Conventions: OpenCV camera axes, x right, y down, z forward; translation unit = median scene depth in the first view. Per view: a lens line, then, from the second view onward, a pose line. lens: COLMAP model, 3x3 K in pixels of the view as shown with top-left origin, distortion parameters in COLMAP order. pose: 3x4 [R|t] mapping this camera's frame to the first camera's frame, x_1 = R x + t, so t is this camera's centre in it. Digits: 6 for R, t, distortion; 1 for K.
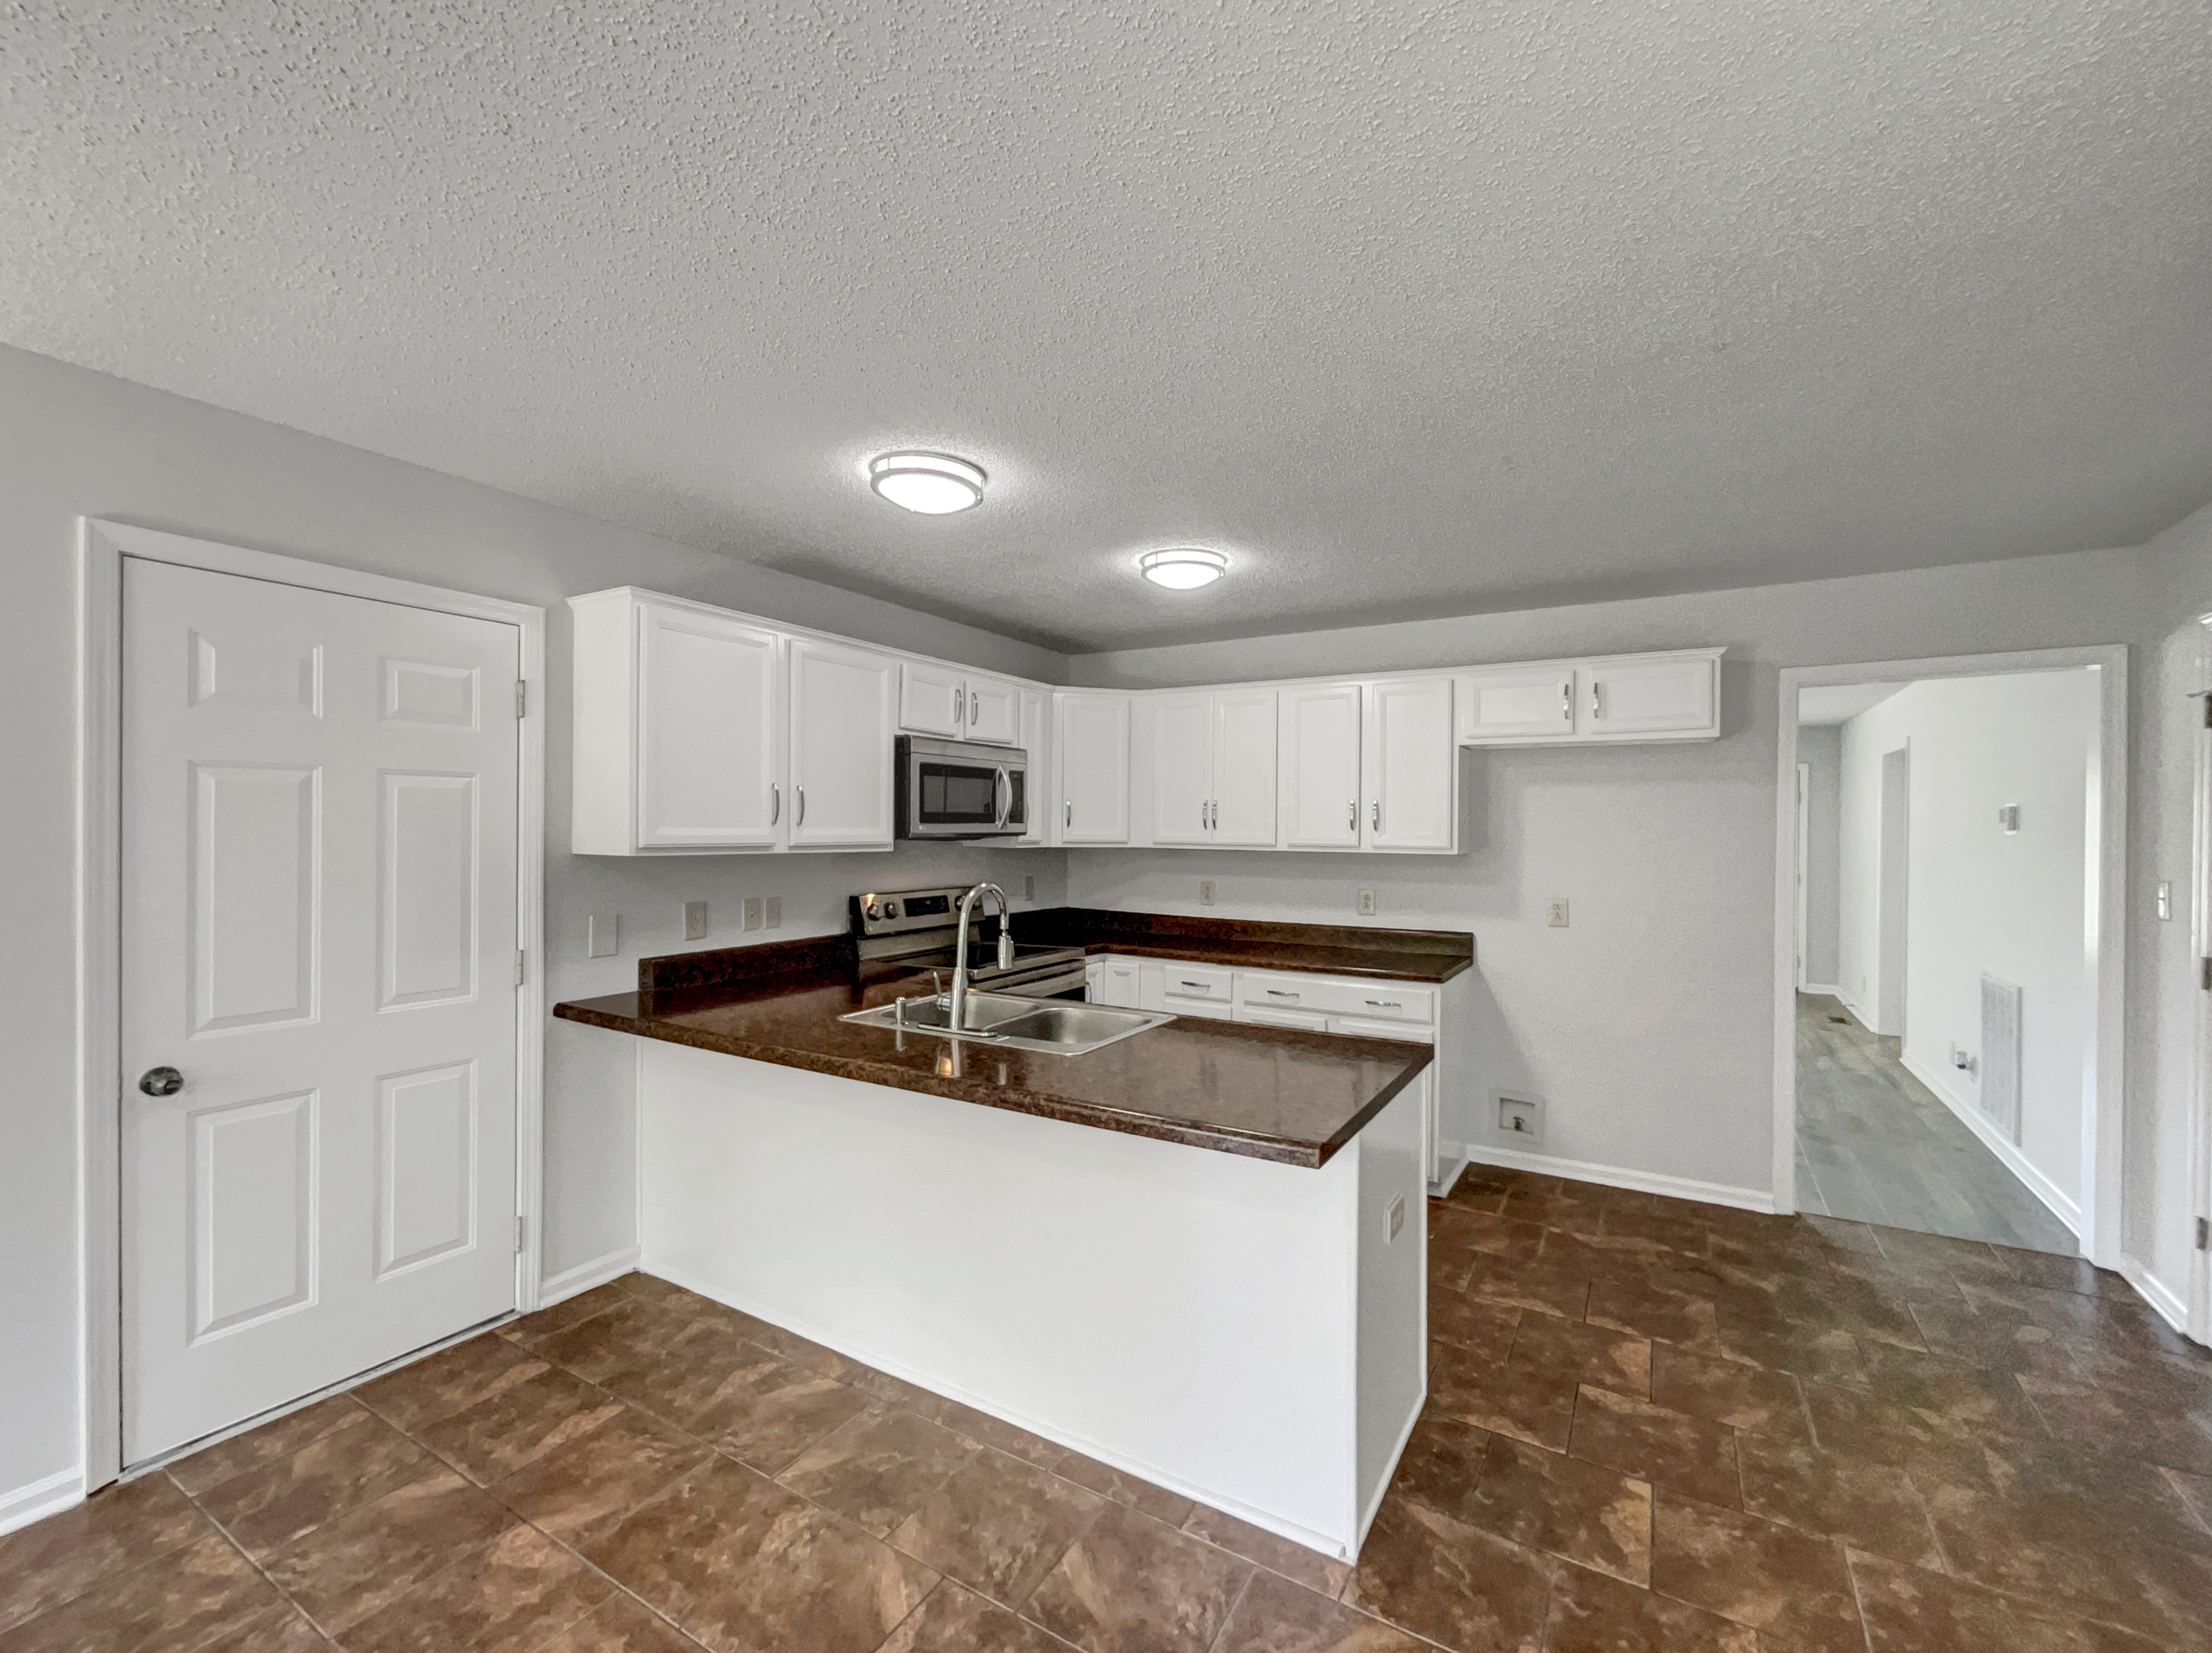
lens RADIAL K [[907.1, 0, 1116.3], [0, 907.1, 831.2], [0, 0, 1]] dist [-0.001687, -0.001088]
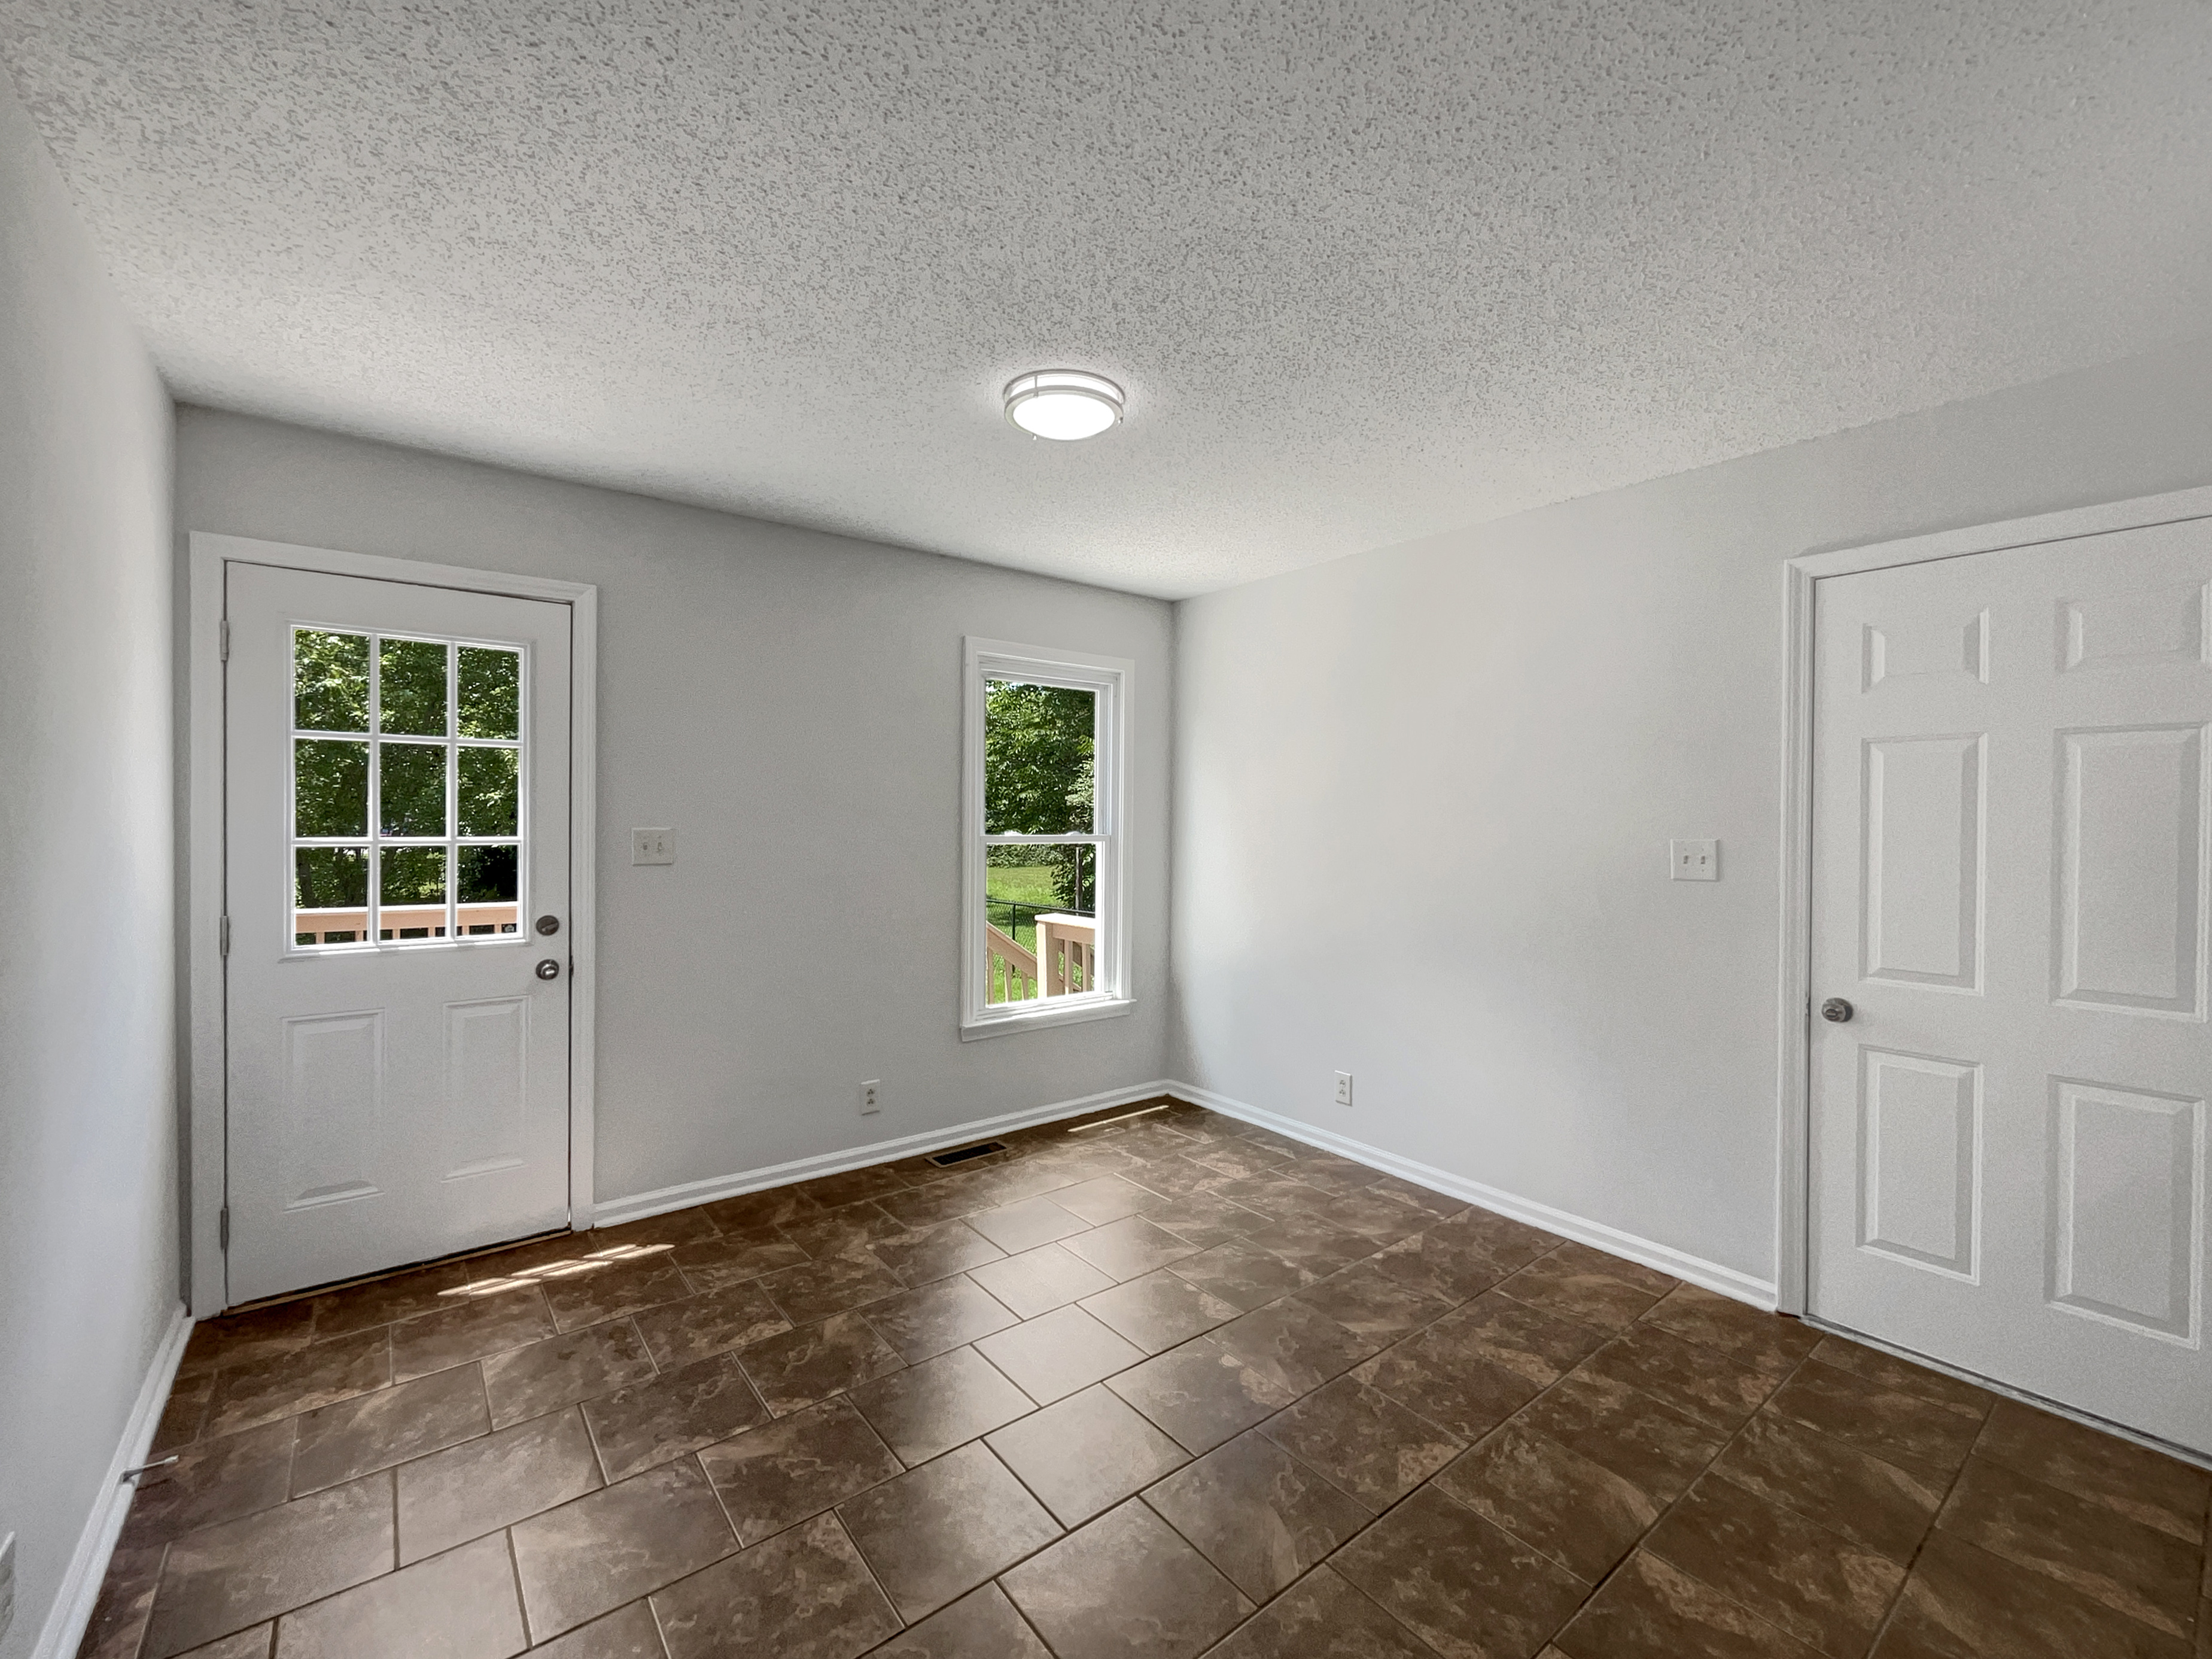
lens RADIAL K [[904.4, 0, 1102.7], [0, 904.4, 822.7], [0, 0, 1]] dist [0.000225, -0.002270]
pose [[-0.346165, -0.002583, -0.938170, 0.411991], [-0.014945, 0.999884, 0.002762, 0.041701], [0.938055, 0.014977, -0.346163, 0.515579]]
